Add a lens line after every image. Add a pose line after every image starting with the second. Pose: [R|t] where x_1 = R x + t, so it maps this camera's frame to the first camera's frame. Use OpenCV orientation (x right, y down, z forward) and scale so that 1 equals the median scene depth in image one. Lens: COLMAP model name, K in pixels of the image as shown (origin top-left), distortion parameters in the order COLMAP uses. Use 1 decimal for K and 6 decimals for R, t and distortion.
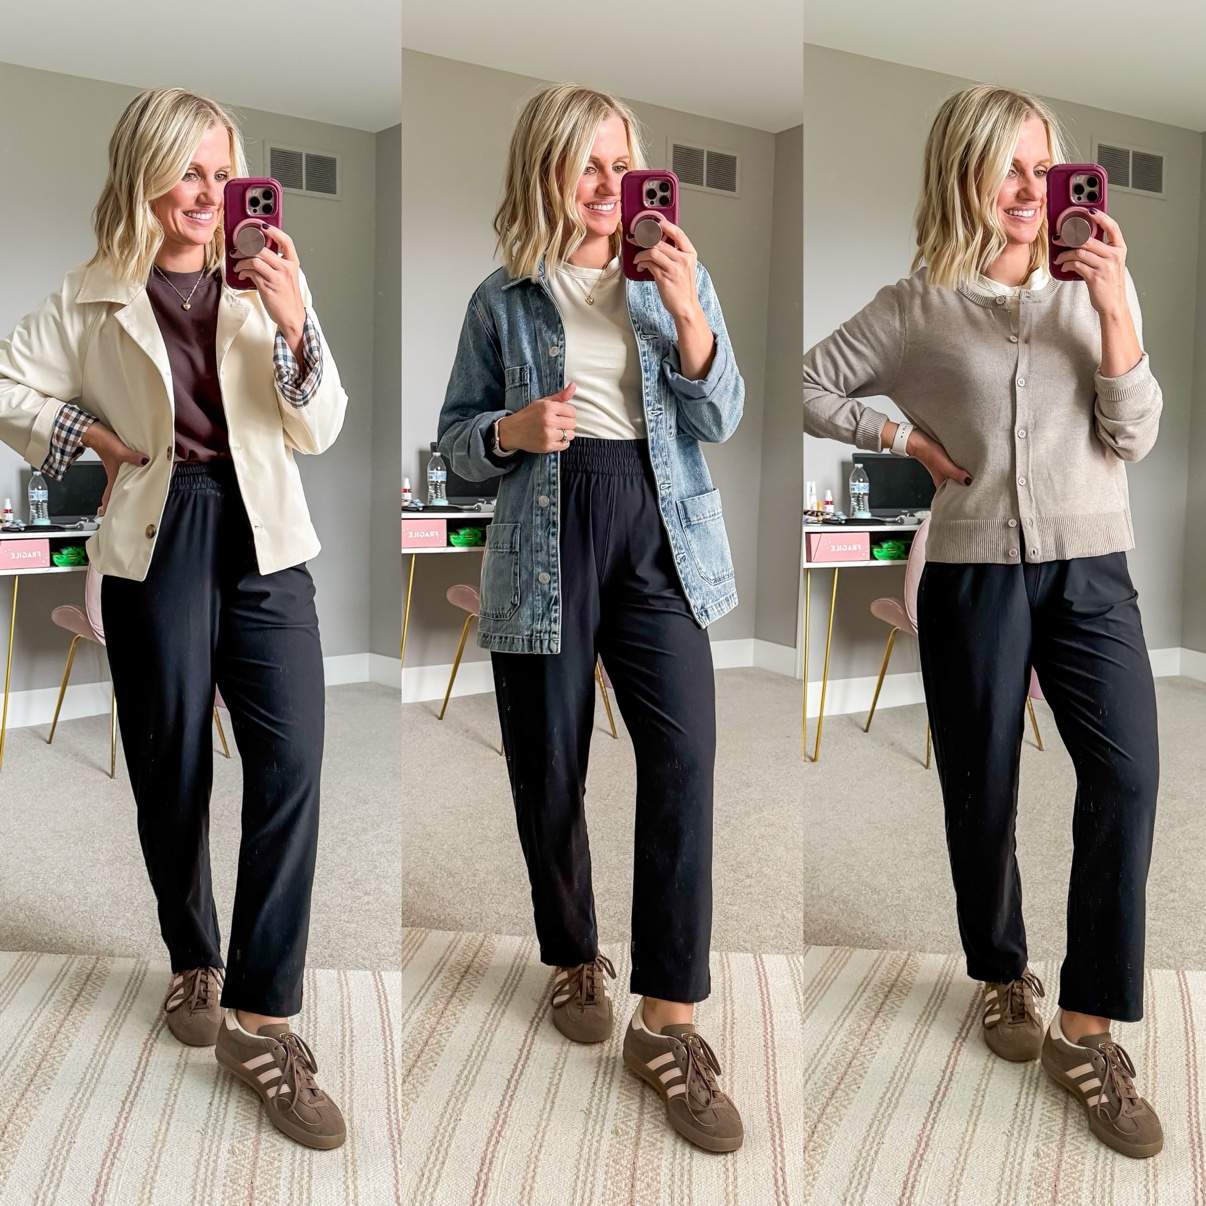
lens RADIAL K [[775.8, 0, 595.0], [0, 775.8, 586.9], [0, 0, 1]] dist [0.003178, 0.013781]
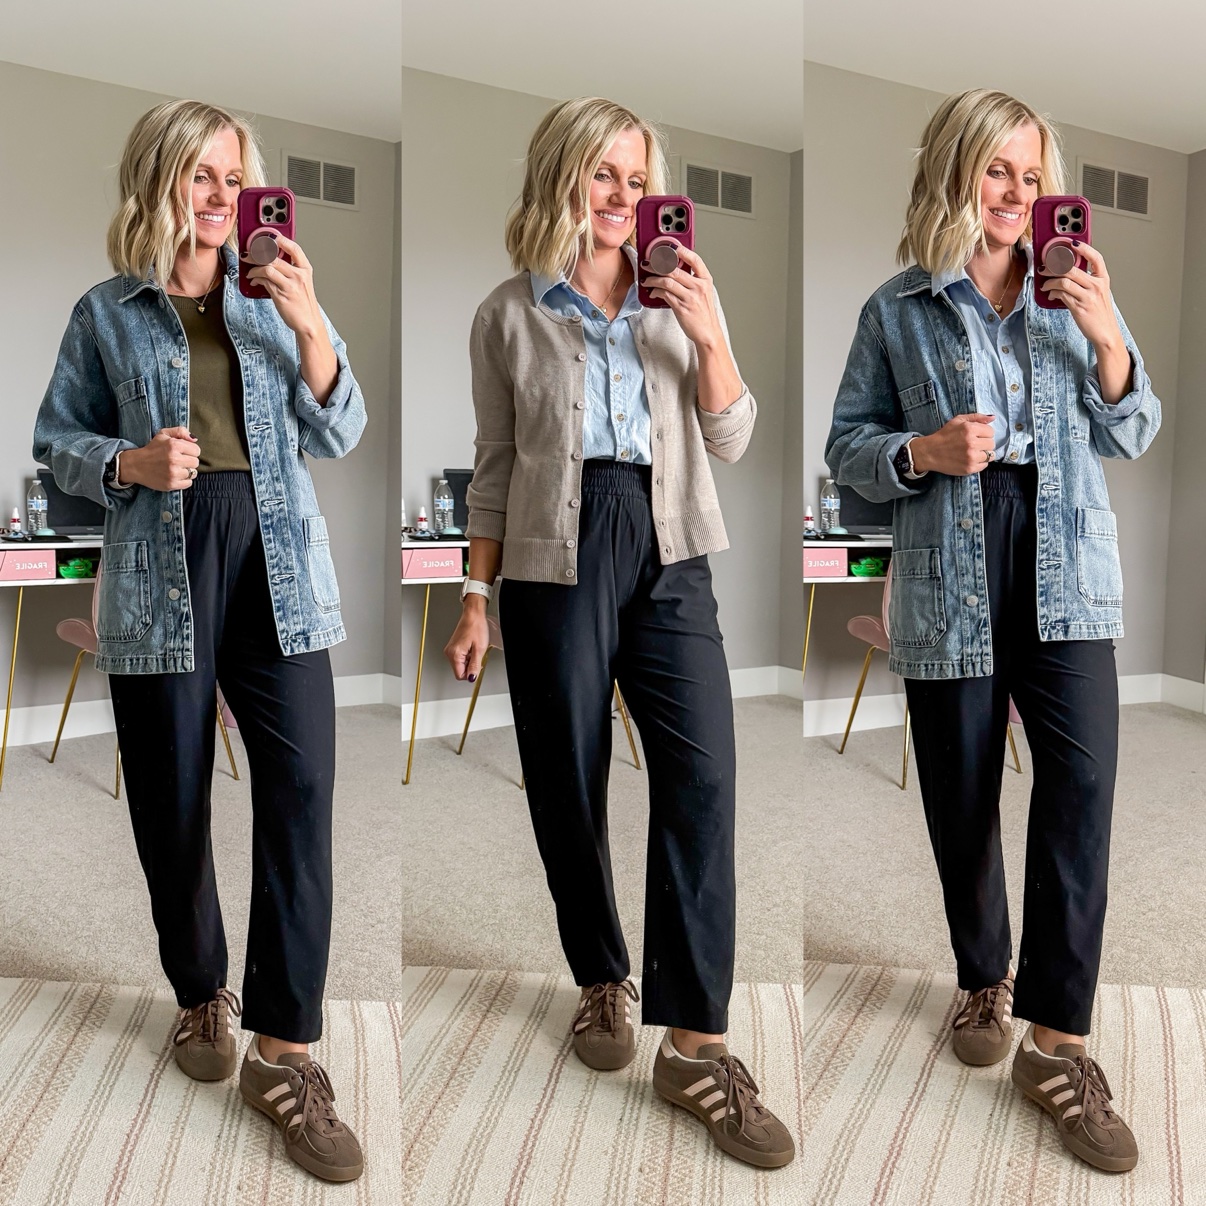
lens RADIAL K [[783.5, 0, 603.0], [0, 783.5, 603.0], [0, 0, 1]] dist [0.018899, -0.000614]
pose [[0.999417, 0.023184, 0.025049, -0.535188], [-0.022866, 0.999656, -0.012882, 0.015367], [-0.025339, 0.012301, 0.999603, -0.001385]]
